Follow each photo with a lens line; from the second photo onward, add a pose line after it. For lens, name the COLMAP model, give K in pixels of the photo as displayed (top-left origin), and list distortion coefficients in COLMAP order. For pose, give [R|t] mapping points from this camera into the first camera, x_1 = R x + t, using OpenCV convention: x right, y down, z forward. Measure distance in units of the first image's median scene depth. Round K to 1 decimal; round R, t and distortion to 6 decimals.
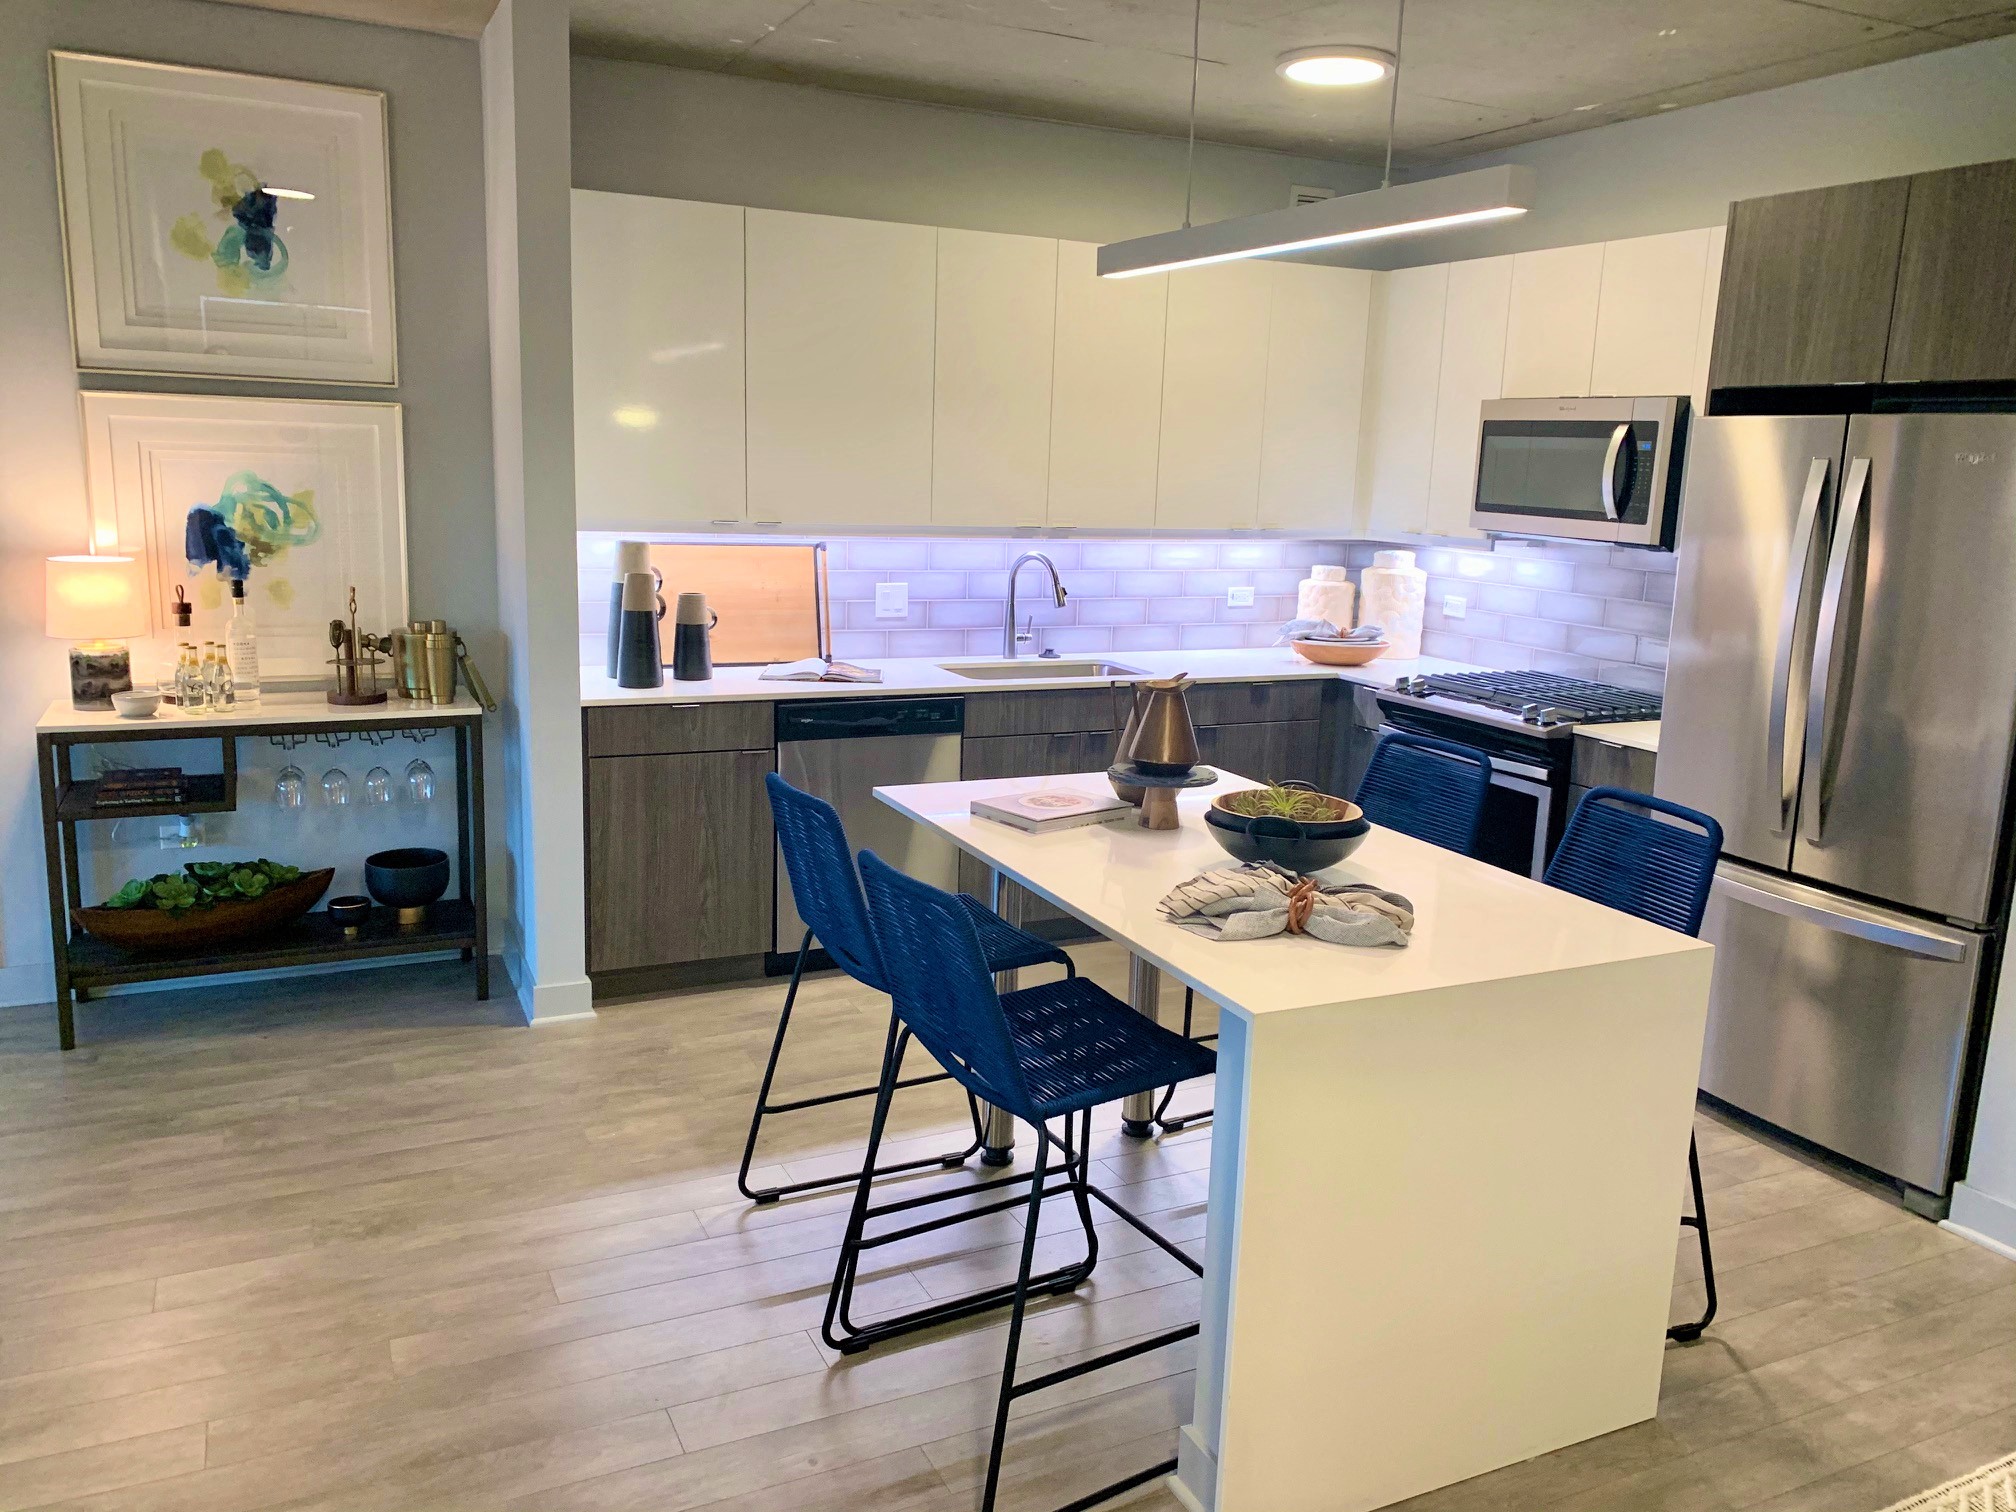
lens RADIAL K [[1540.3, 0, 1008.0], [0, 1540.3, 756.0], [0, 0, 1]] dist [0.005392, 0.006595]
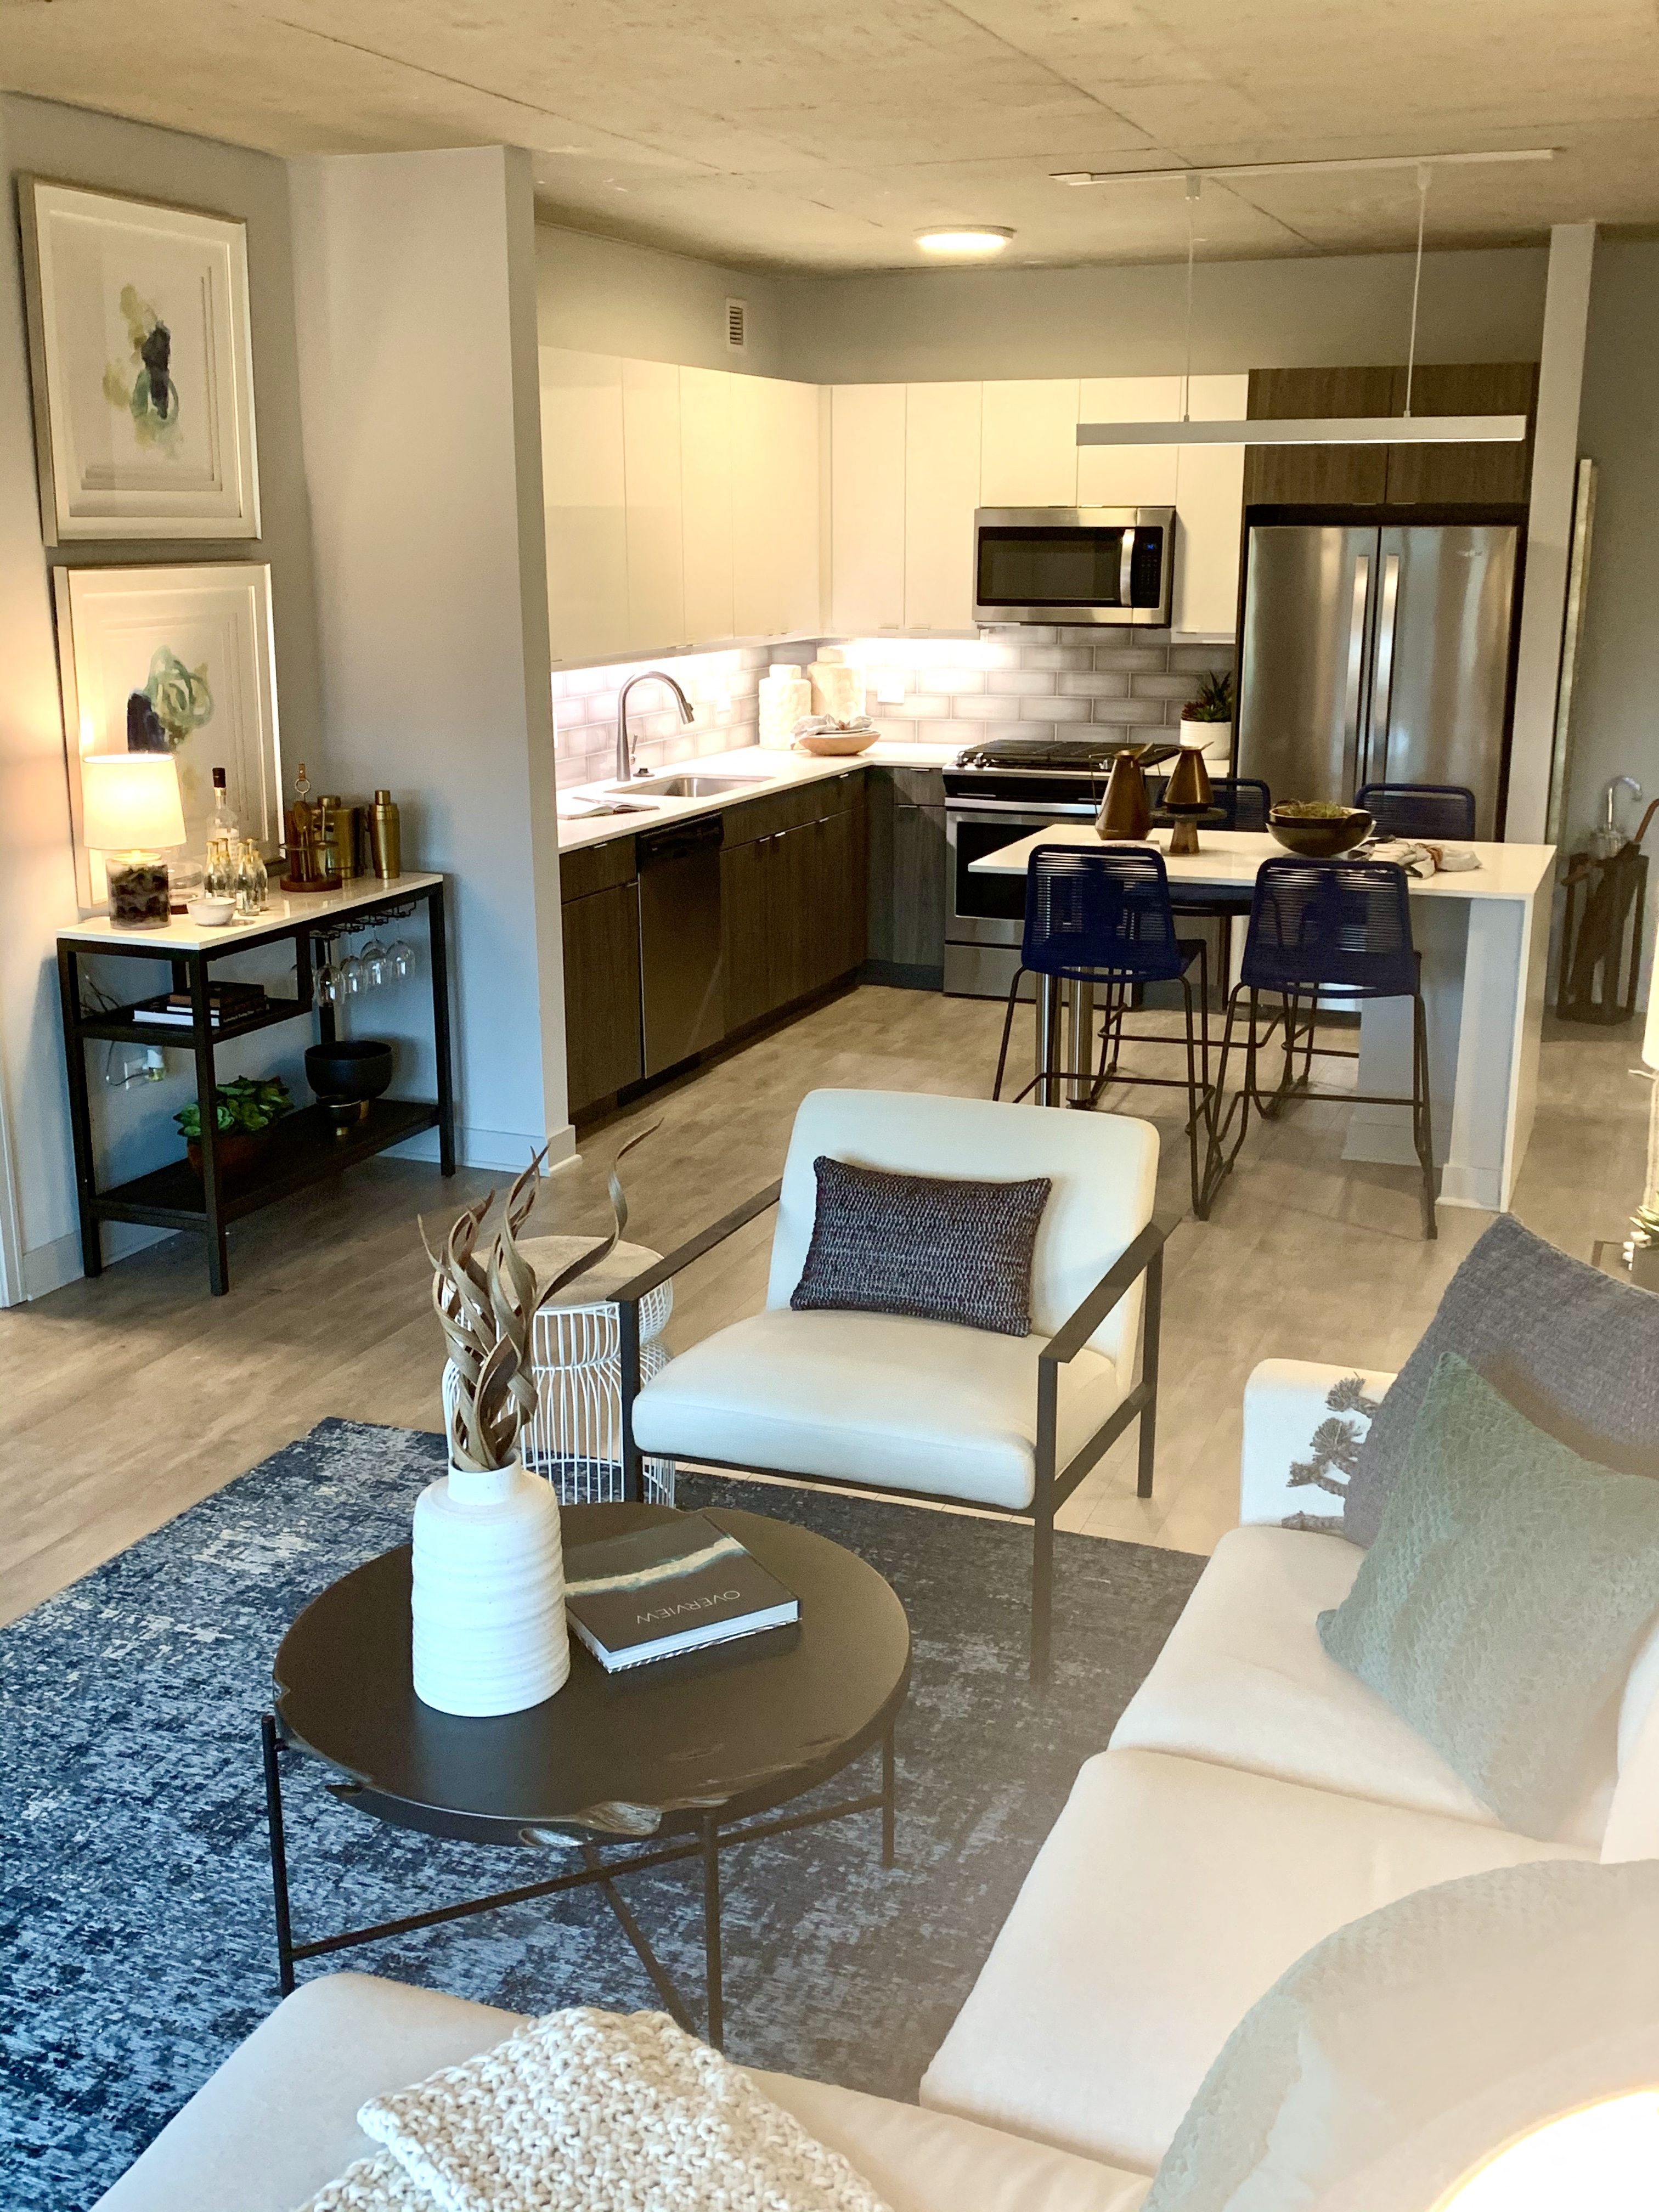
lens RADIAL K [[2184.8, 0, 829.5], [0, 2184.8, 1106.0], [0, 0, 1]] dist [0.155474, -0.422317]
pose [[0.737829, -0.209246, 0.641736, -1.081453], [0.156325, 0.977860, 0.139110, -0.042959], [-0.656636, -0.002320, 0.754204, -0.216359]]
